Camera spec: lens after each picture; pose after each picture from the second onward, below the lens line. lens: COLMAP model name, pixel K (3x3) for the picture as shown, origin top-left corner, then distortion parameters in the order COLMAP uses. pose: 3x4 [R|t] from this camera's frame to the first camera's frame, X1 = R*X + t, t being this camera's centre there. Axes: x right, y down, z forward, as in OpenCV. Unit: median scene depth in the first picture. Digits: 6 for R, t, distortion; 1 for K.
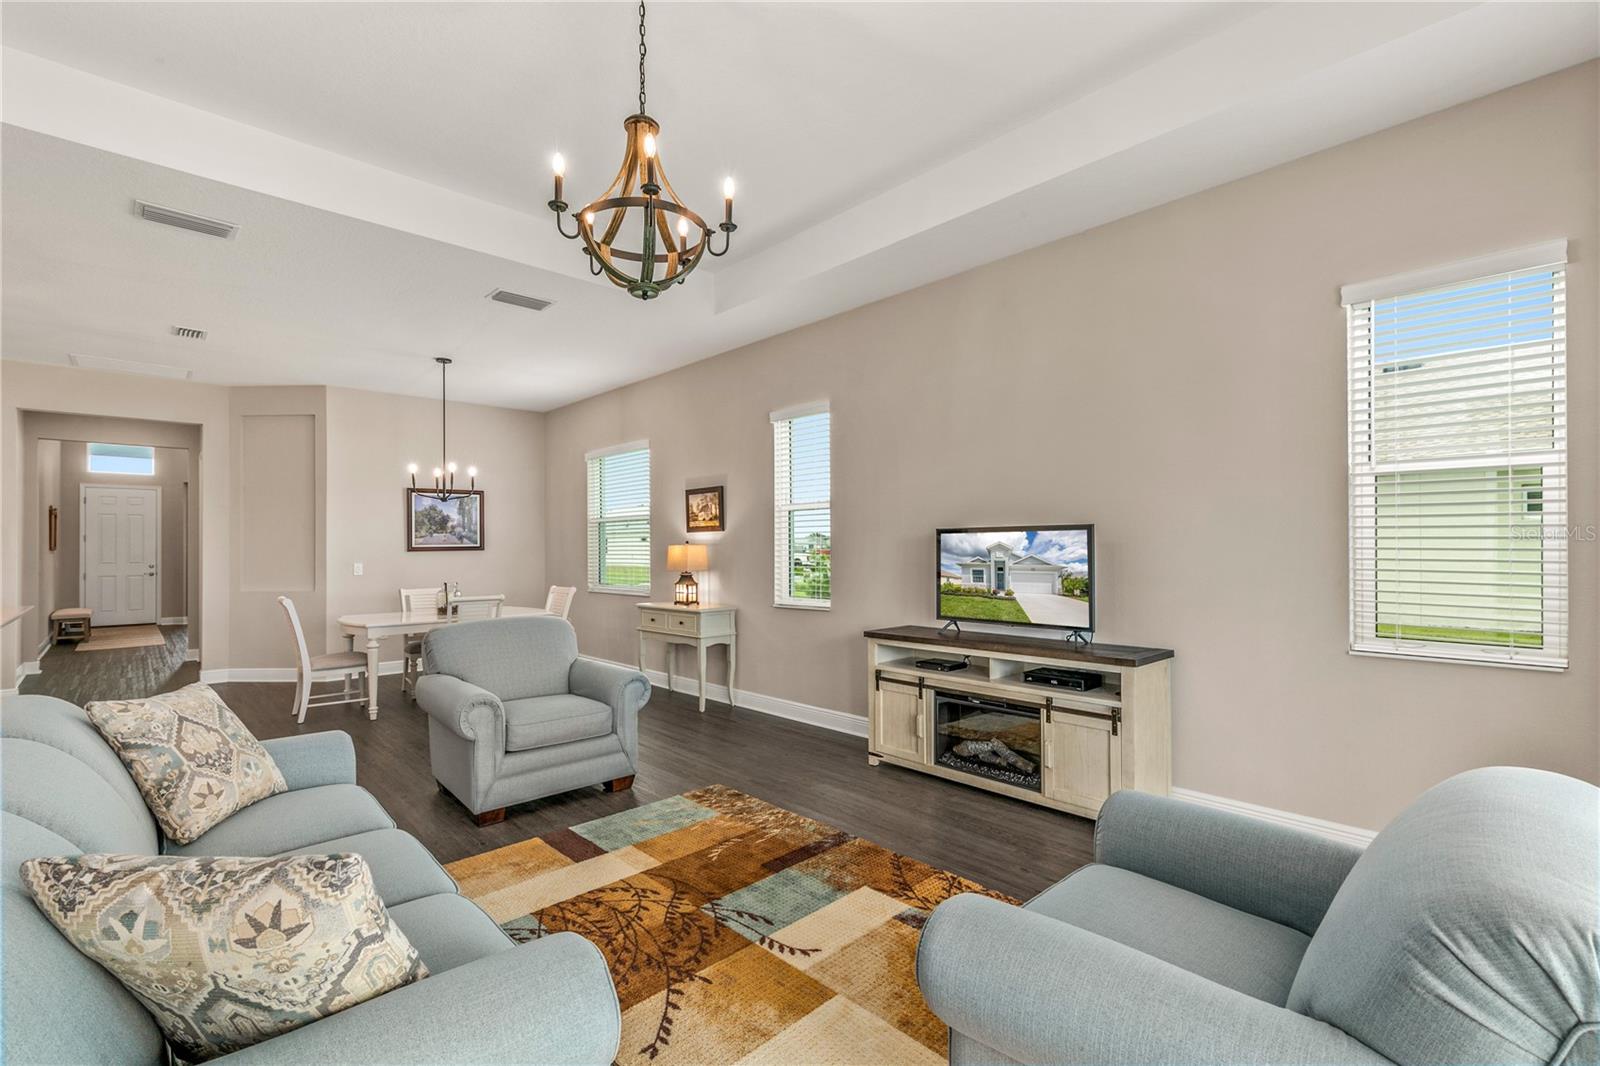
lens RADIAL K [[714.3, 0, 792.5], [0, 714.3, 542.3], [0, 0, 1]] dist [0.009955, -0.003297]
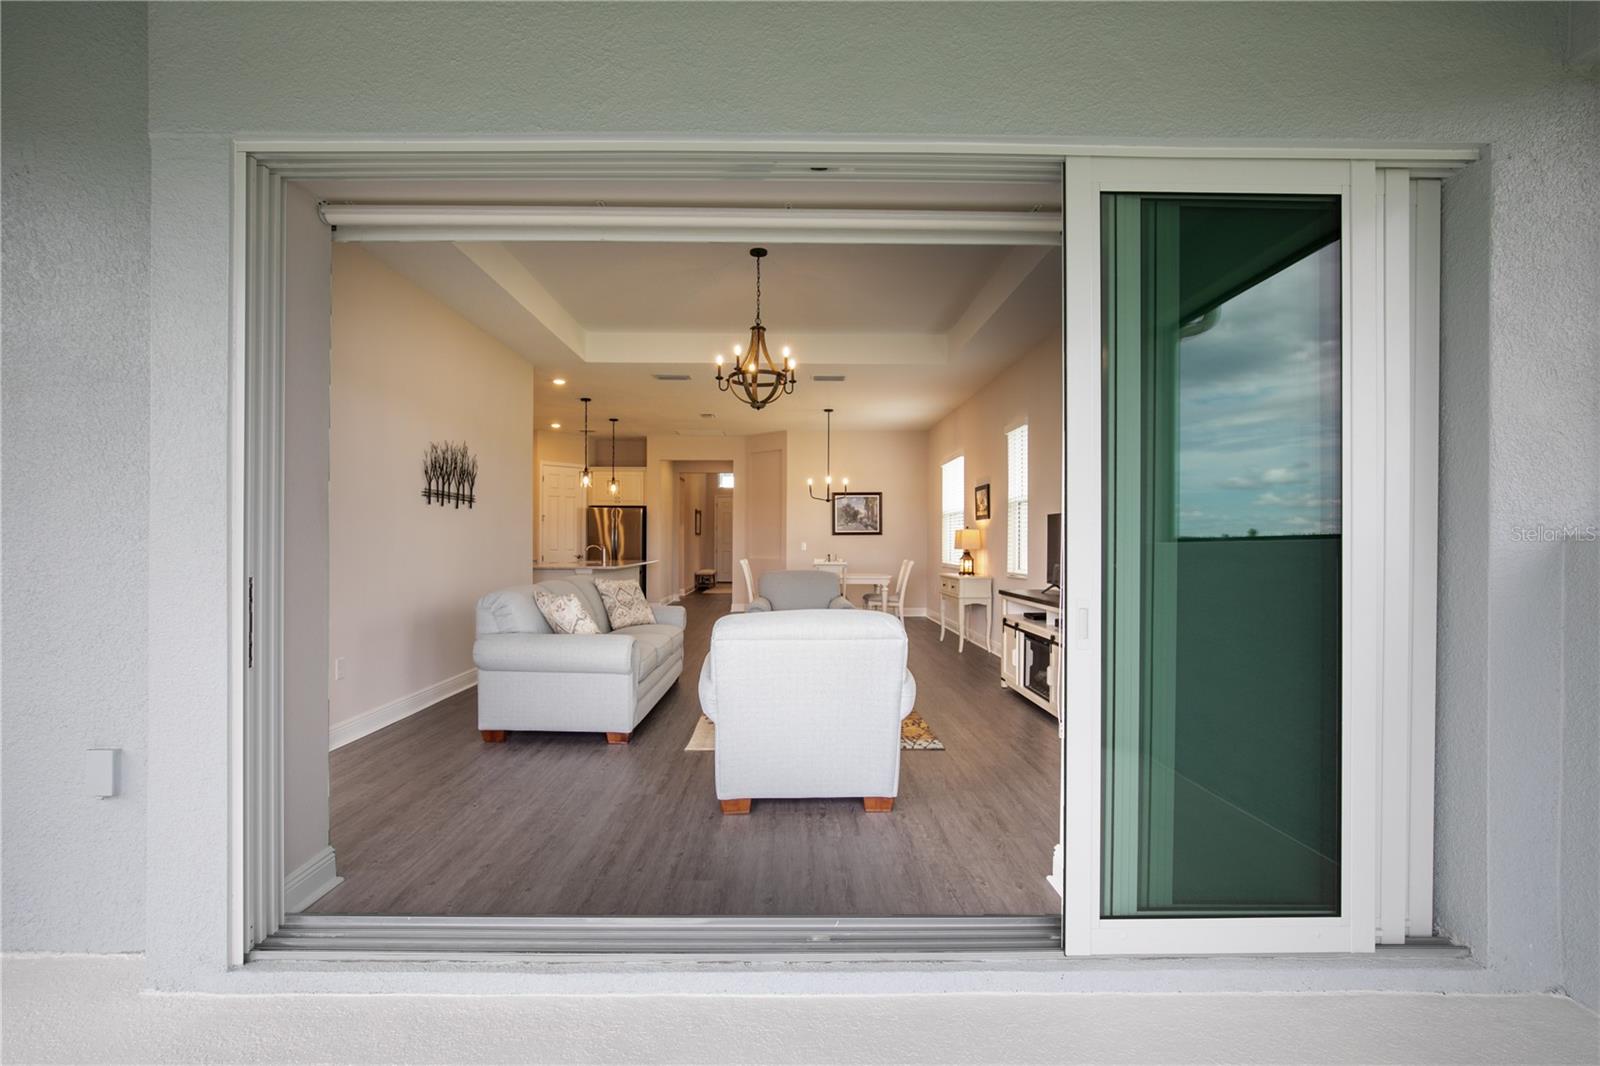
lens RADIAL K [[714.3, 0, 789.8], [0, 714.3, 533.3], [0, 0, 1]] dist [0.009955, -0.003297]
pose [[0.735065, 0.000941, -0.677996, 0.862850], [-0.001569, 0.999999, -0.000313, 0.020086], [0.677995, 0.001294, 0.735065, -0.333608]]
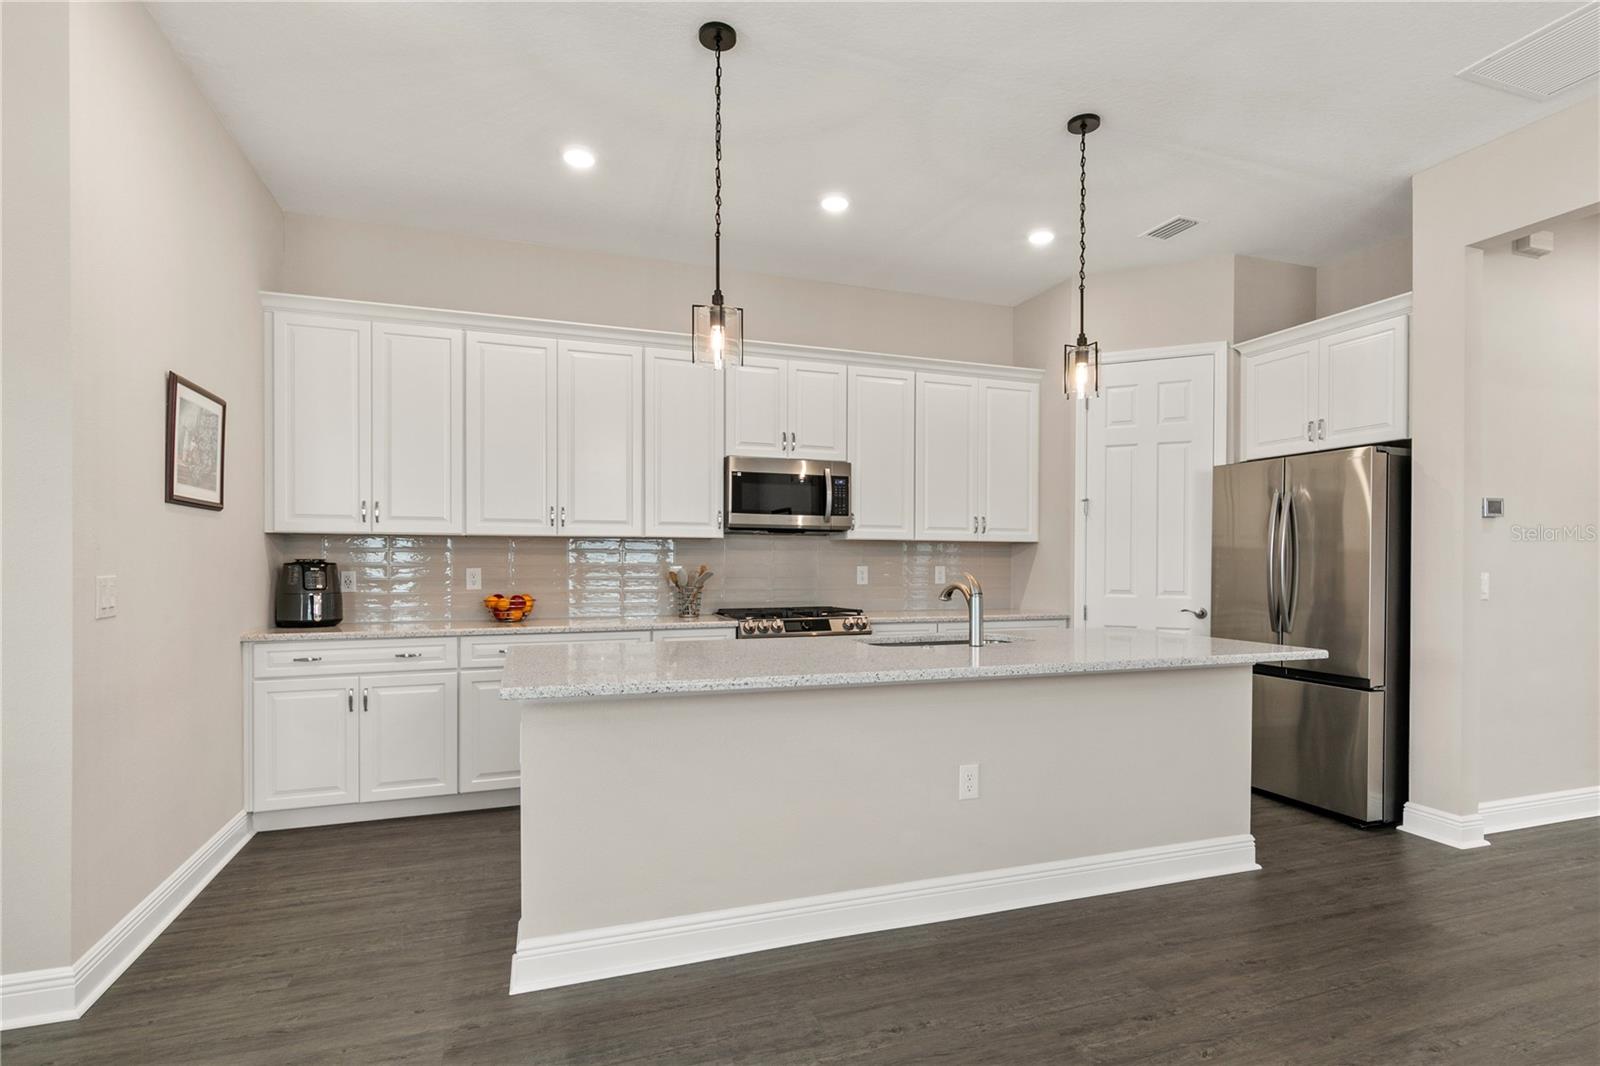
lens RADIAL K [[841.6, 0, 842.2], [0, 841.6, 575.8], [0, 0, 1]] dist [0.027292, 0.000178]
pose [[-0.397419, 0.013313, -0.917541, -0.664226], [0.003927, 0.999910, 0.012807, 0.049181], [0.917629, 0.001487, -0.397436, 1.465442]]
